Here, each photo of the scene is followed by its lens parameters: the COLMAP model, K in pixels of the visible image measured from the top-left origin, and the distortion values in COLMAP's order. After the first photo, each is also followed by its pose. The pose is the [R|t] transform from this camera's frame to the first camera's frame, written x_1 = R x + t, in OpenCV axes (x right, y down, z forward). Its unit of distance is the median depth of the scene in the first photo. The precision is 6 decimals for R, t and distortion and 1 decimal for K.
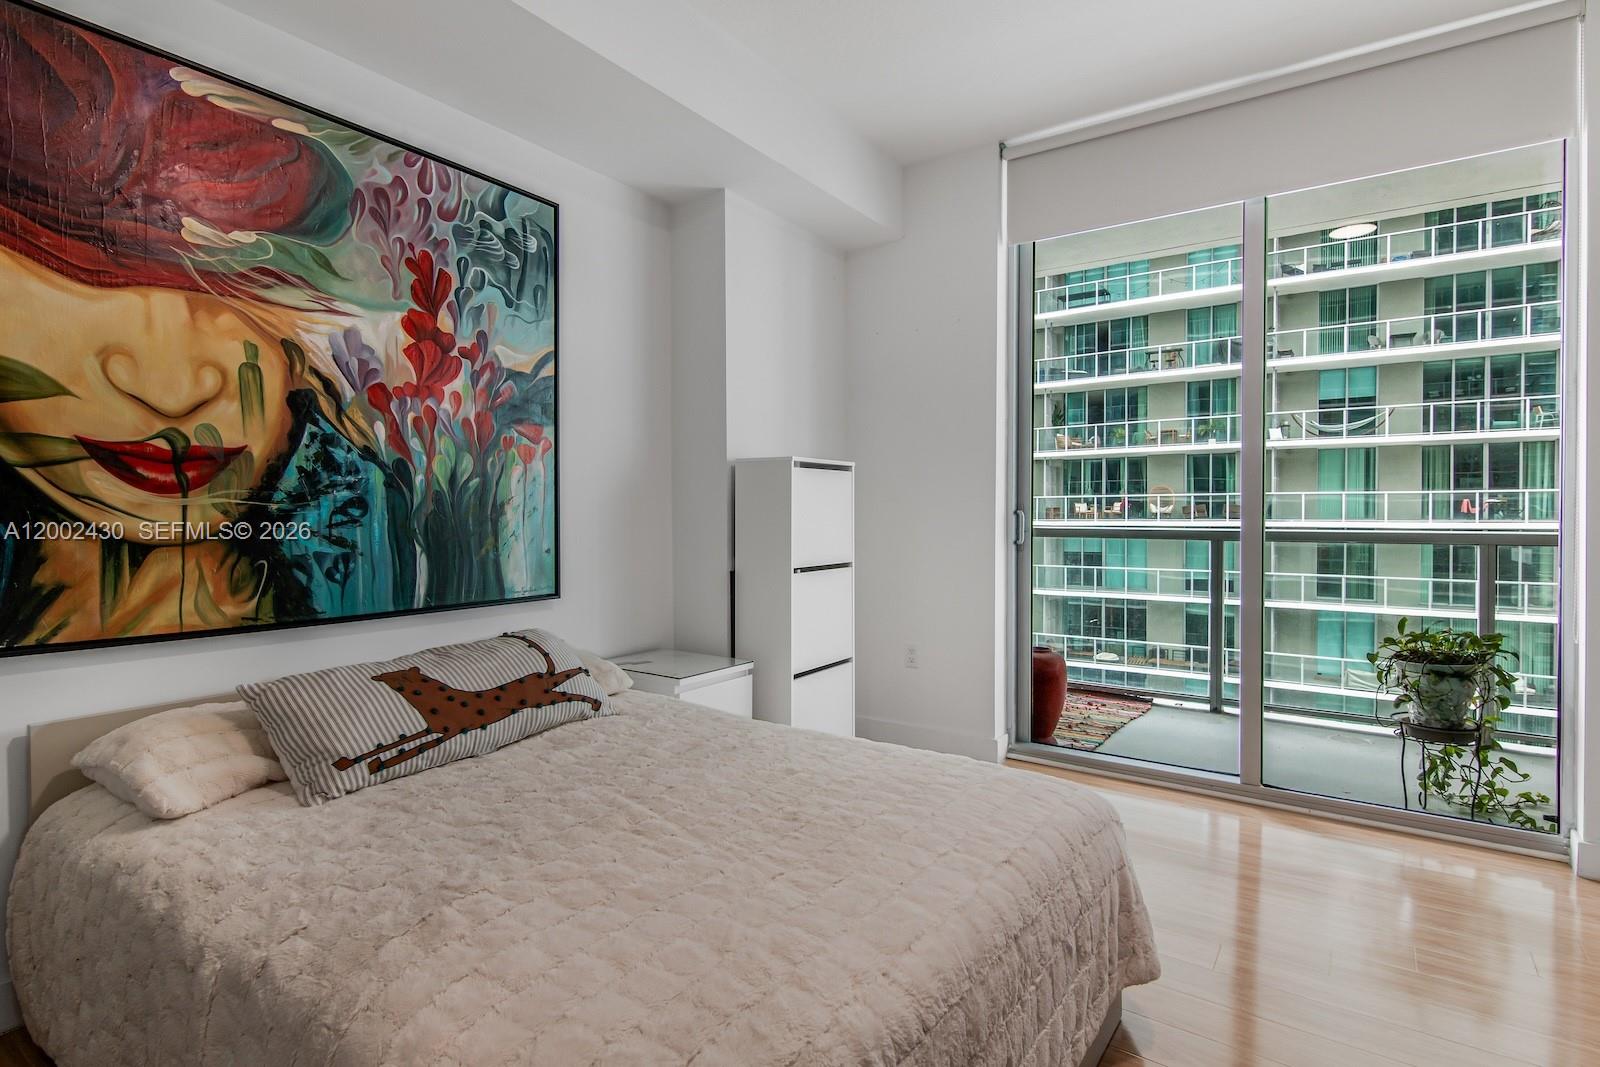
lens RADIAL K [[798.7, 0, 809.0], [0, 798.7, 527.2], [0, 0, 1]] dist [0.017429, -0.011238]
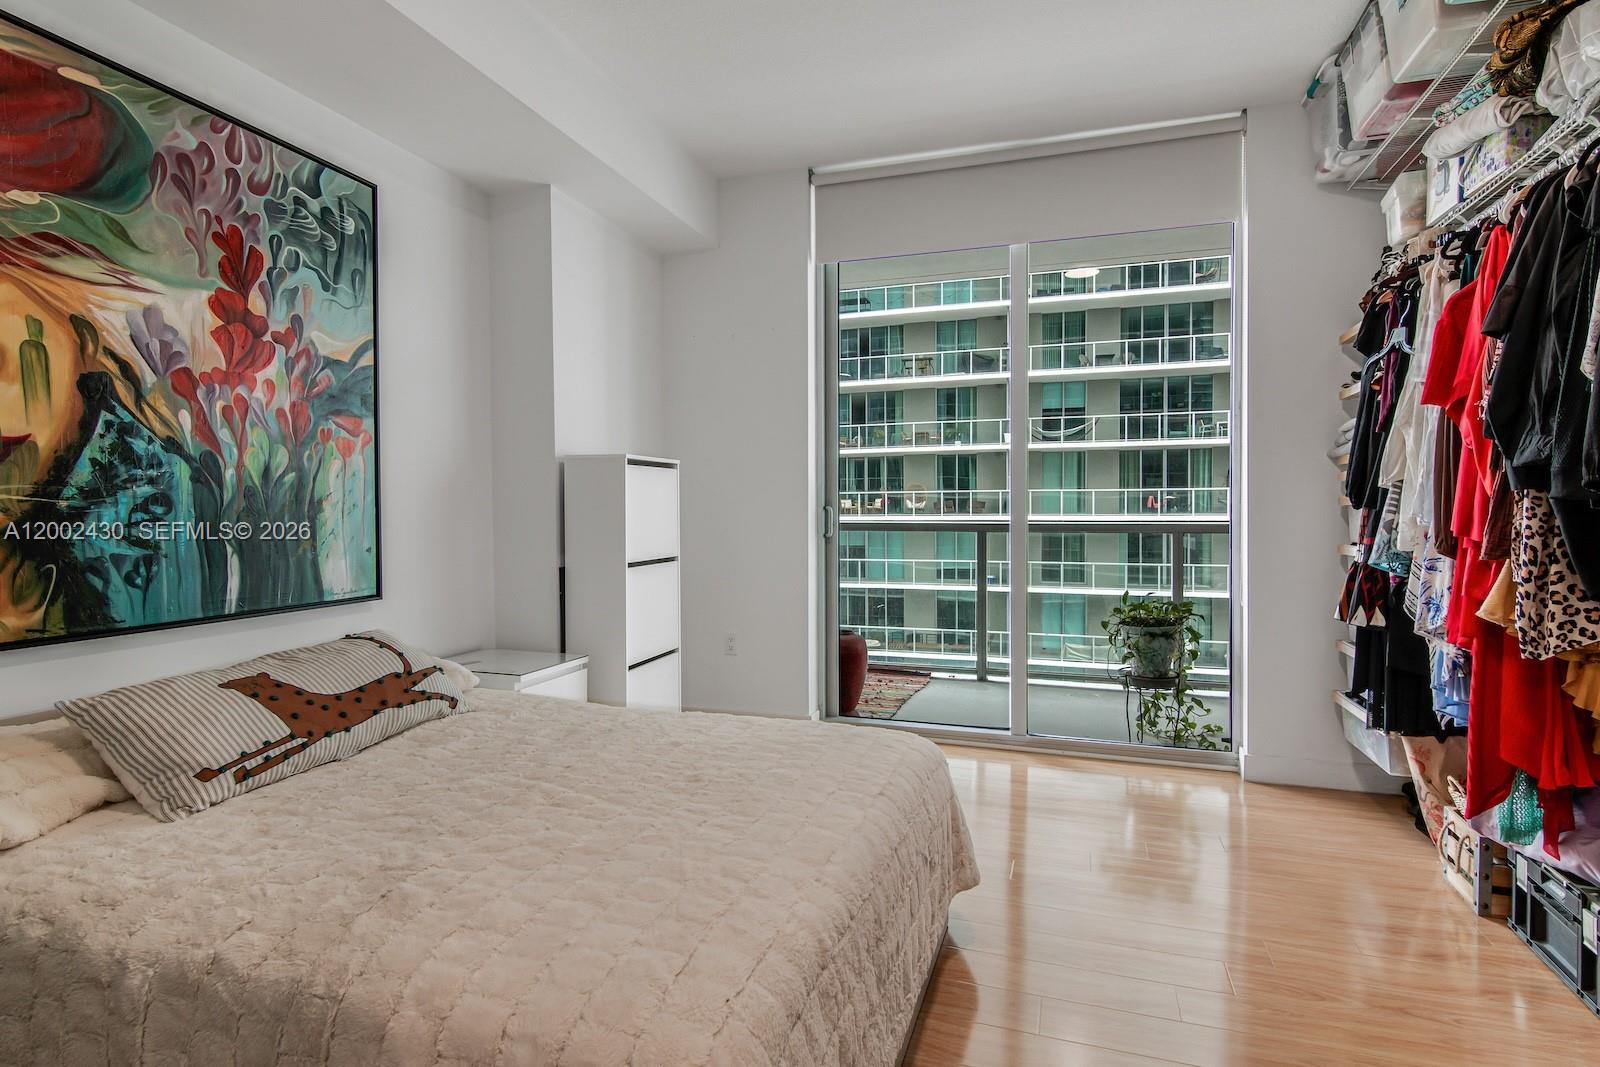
lens RADIAL K [[807.6, 0, 809.3], [0, 807.6, 527.7], [0, 0, 1]] dist [0.020742, -0.012370]
pose [[0.958627, -0.009732, 0.284499, -0.123058], [0.008253, 0.999945, 0.006398, 0.001831], [-0.284545, -0.003785, 0.958655, -0.090106]]
